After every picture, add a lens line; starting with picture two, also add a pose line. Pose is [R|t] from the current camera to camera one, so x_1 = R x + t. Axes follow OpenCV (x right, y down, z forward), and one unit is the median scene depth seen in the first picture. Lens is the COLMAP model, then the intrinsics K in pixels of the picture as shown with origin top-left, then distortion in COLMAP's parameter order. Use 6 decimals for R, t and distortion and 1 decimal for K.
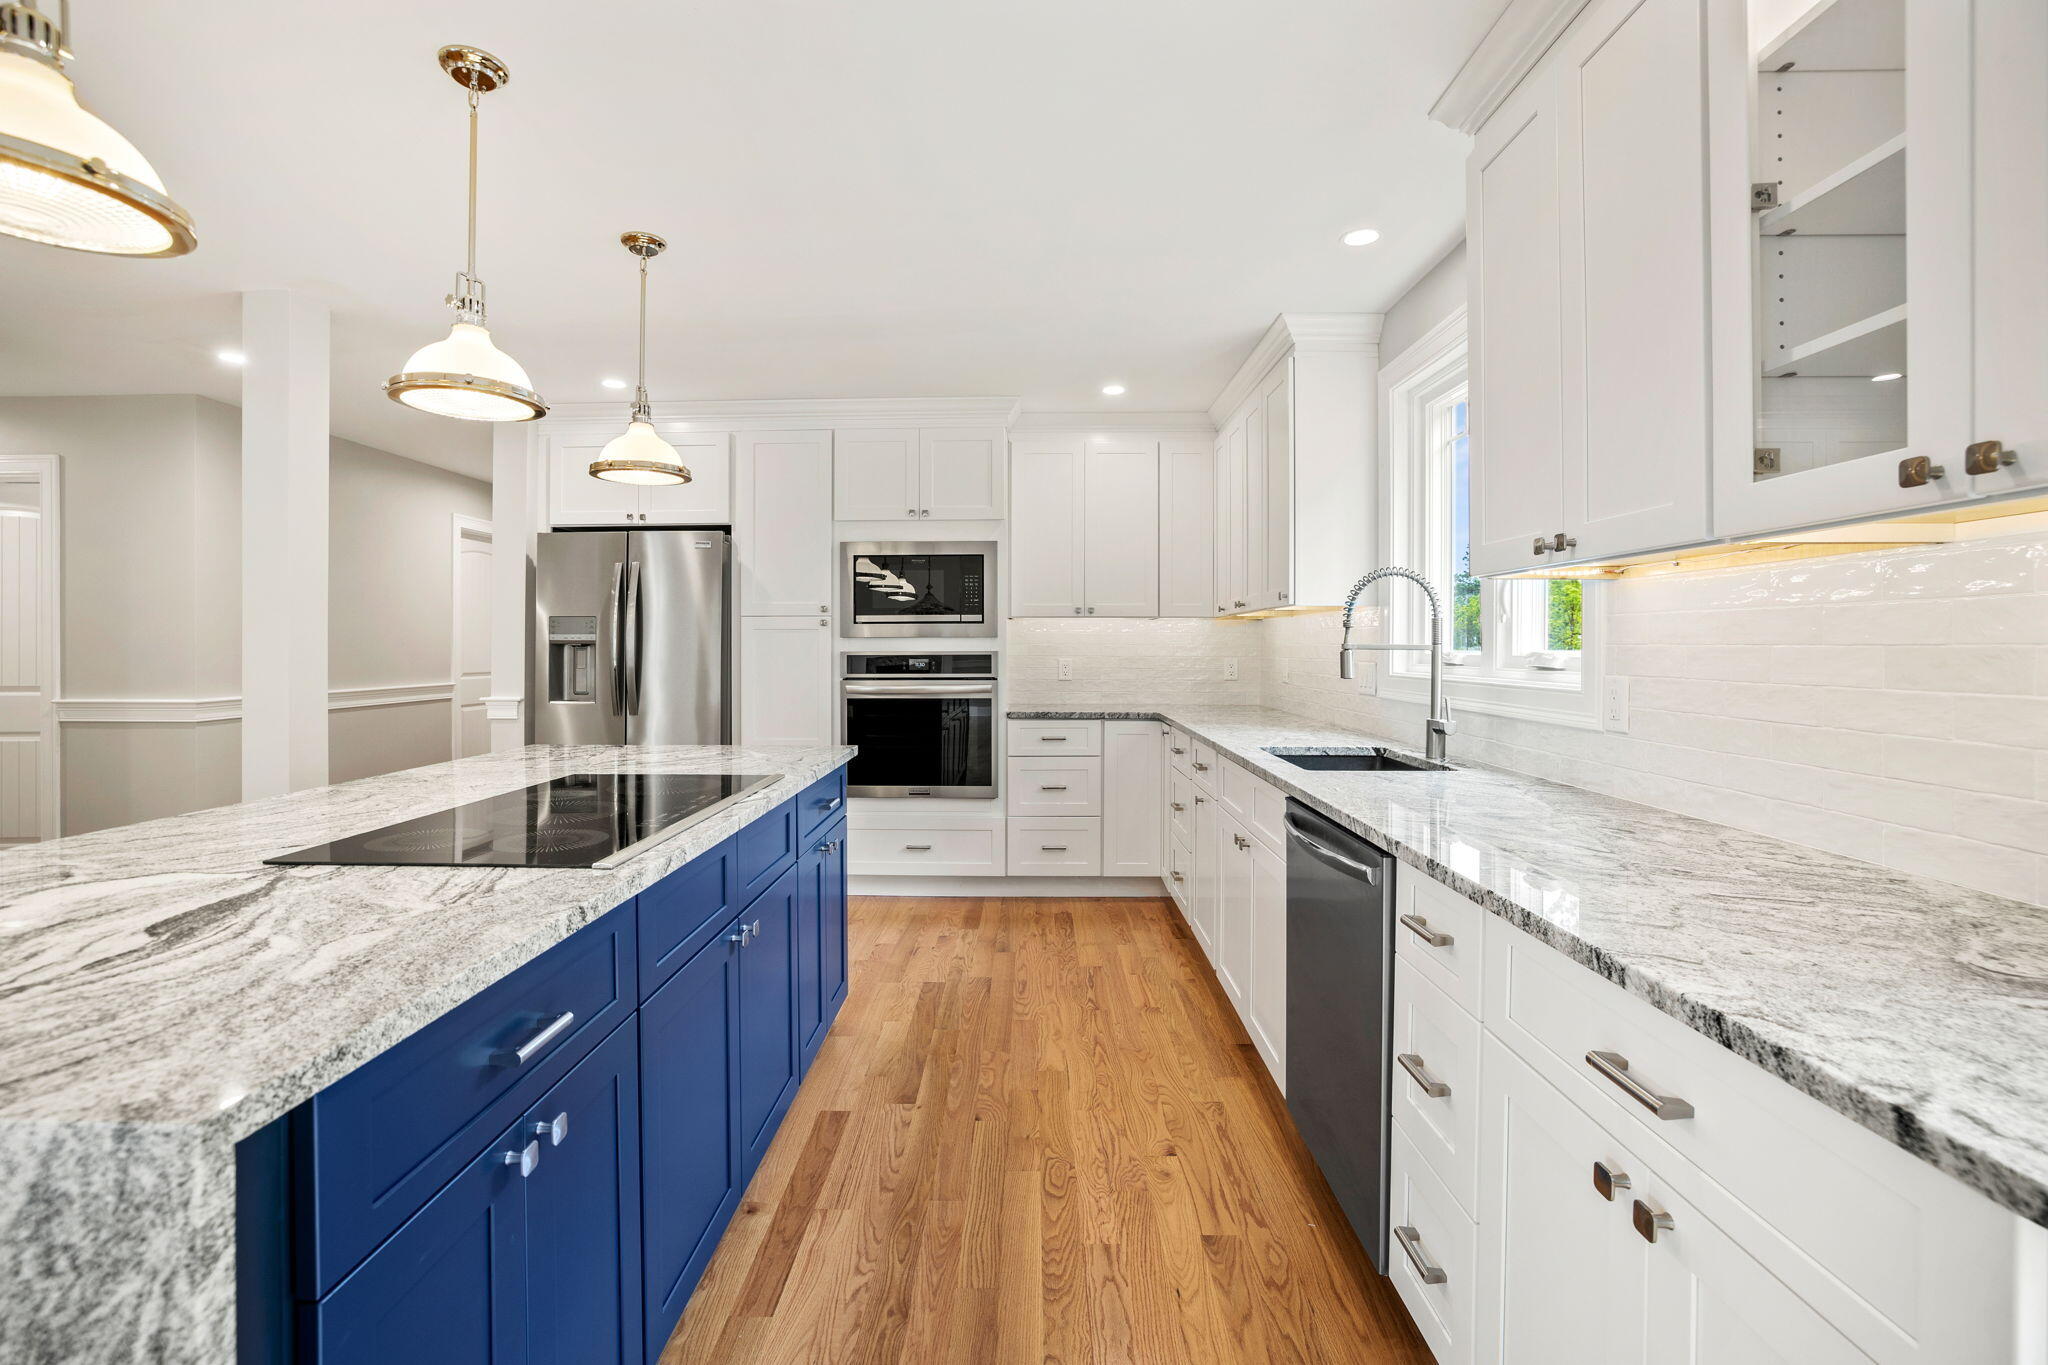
lens RADIAL K [[908.6, 0, 990.9], [0, 908.6, 643.2], [0, 0, 1]] dist [-0.057354, 0.017569]
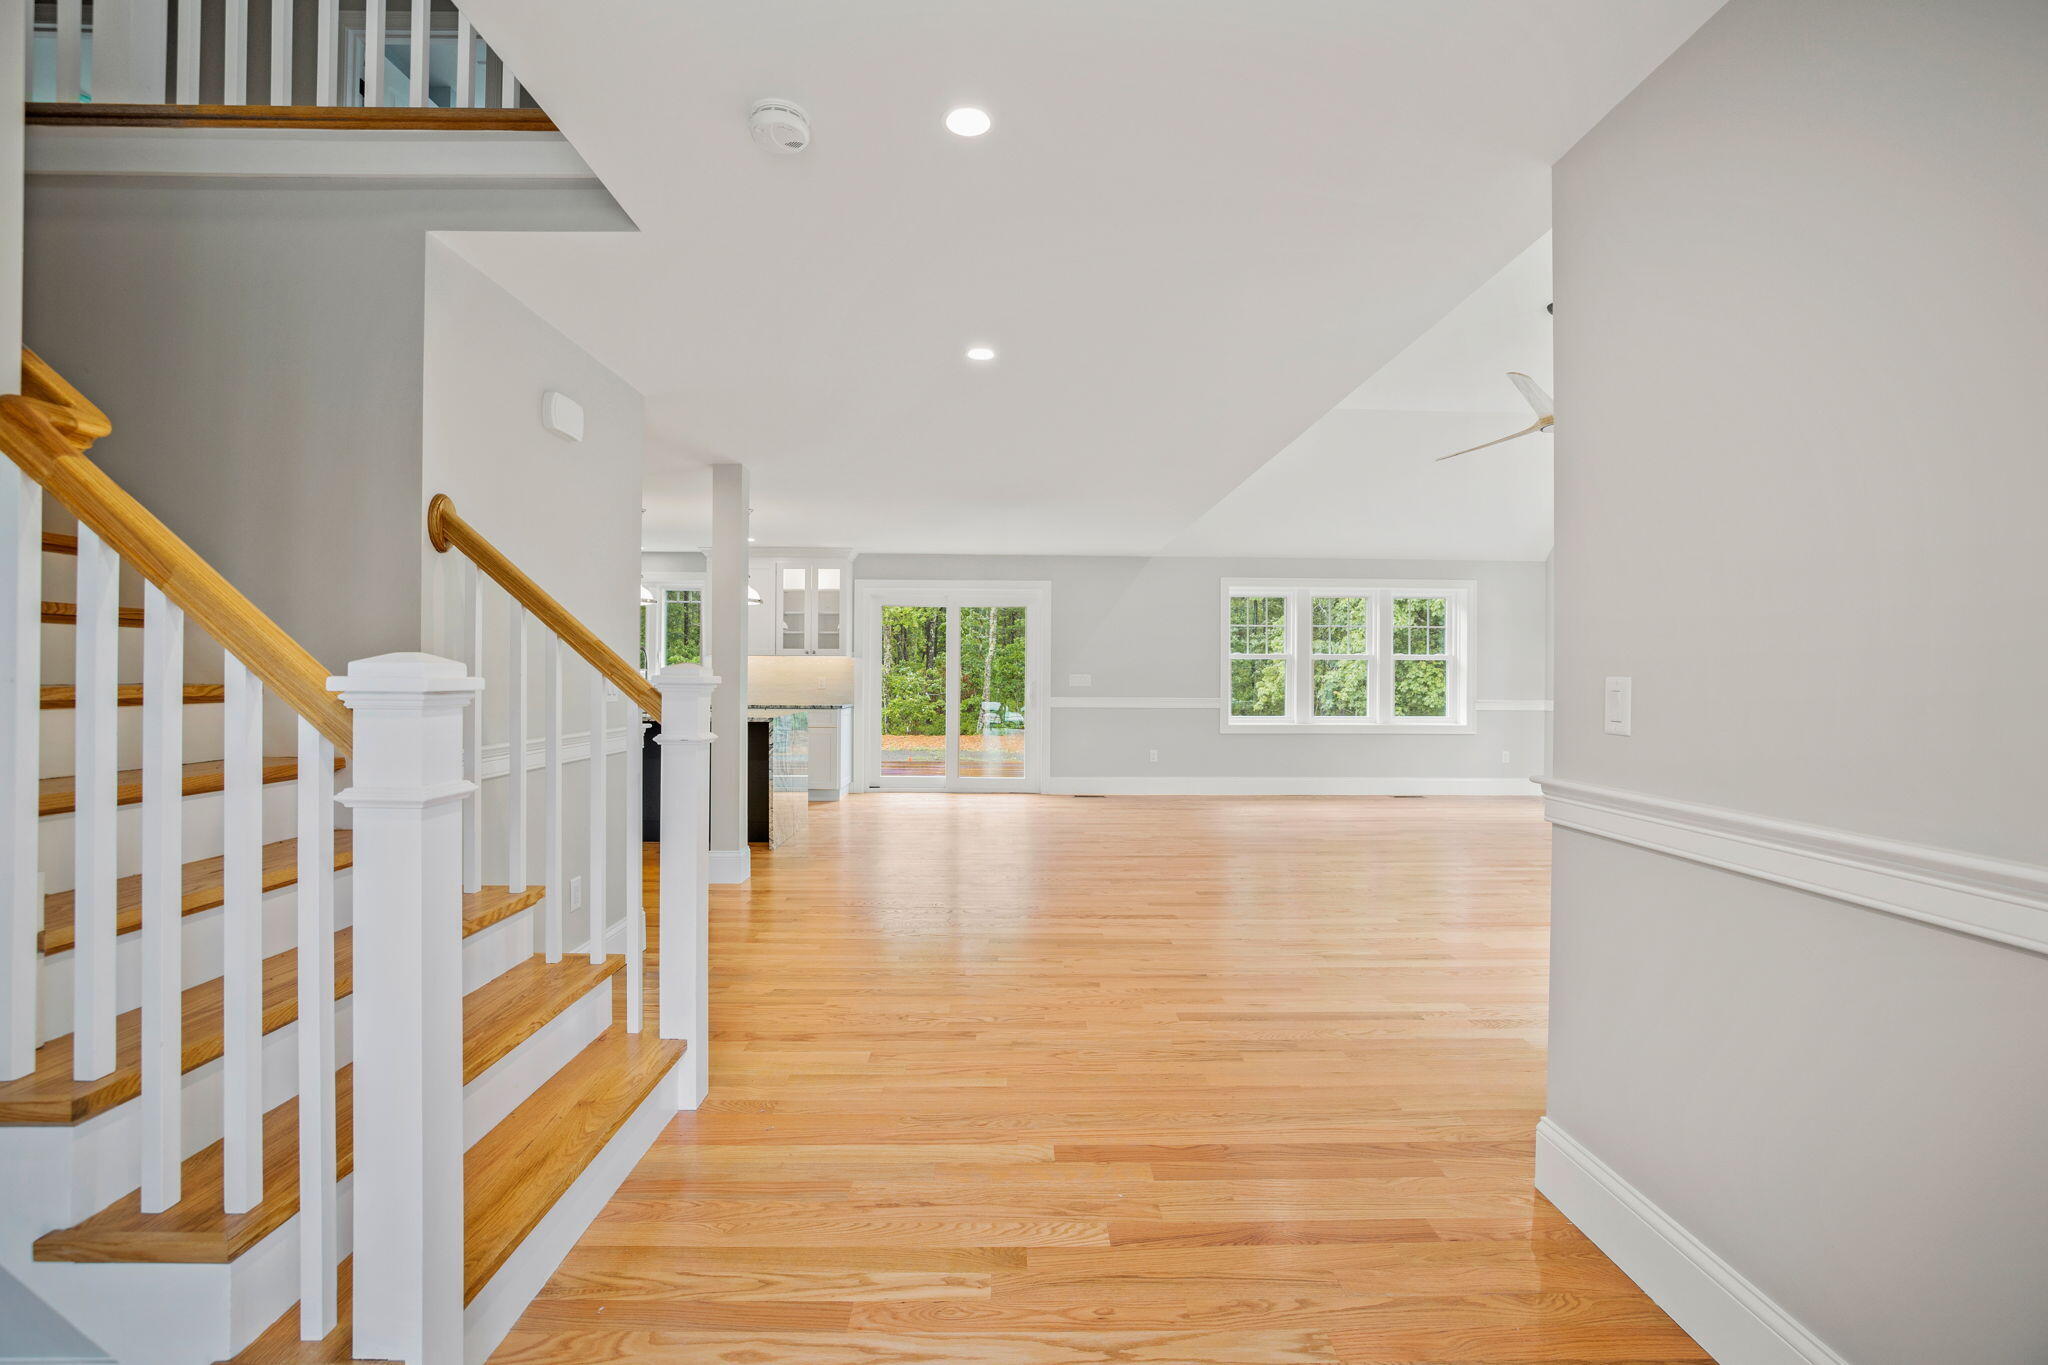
lens RADIAL K [[897.9, 0, 1019.8], [0, 897.9, 641.2], [0, 0, 1]] dist [-0.023471, -0.000385]
pose [[-0.061123, 0.038801, 0.997376, -1.804397], [-0.008010, 0.999193, -0.039363, 0.009859], [-0.998098, -0.010395, -0.060763, -0.146494]]
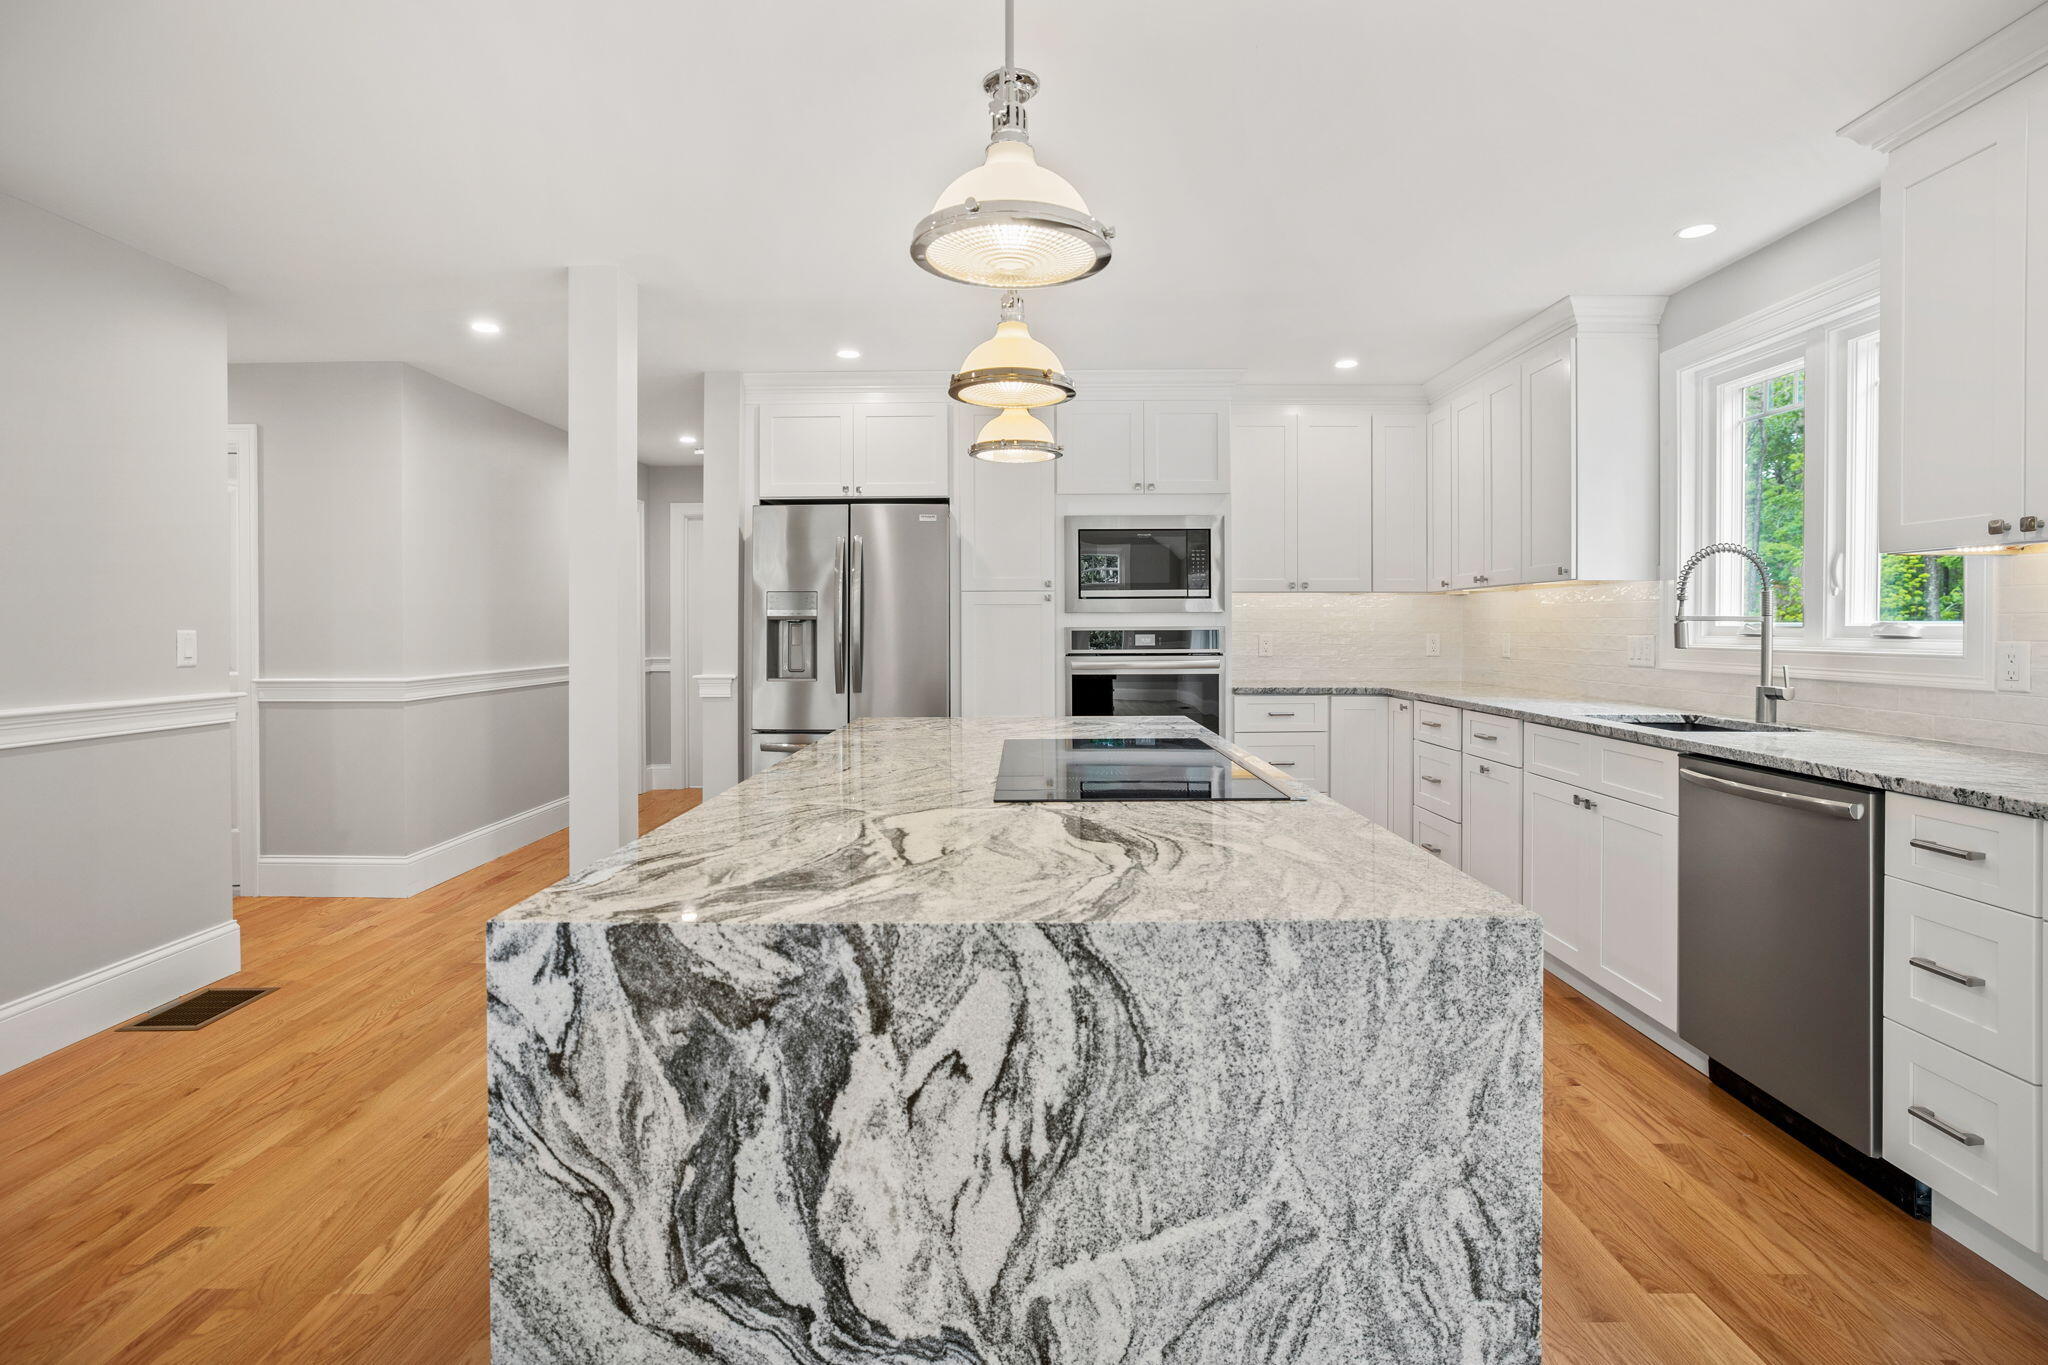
lens RADIAL K [[1013.2, 0, 1002.9], [0, 1013.2, 624.7], [0, 0, 1]] dist [-0.035686, 0.015609]
pose [[0.999805, -0.001850, 0.019677, -0.257485], [0.001822, 0.999997, 0.001424, 0.004891], [-0.019680, -0.001388, 0.999805, -0.099997]]
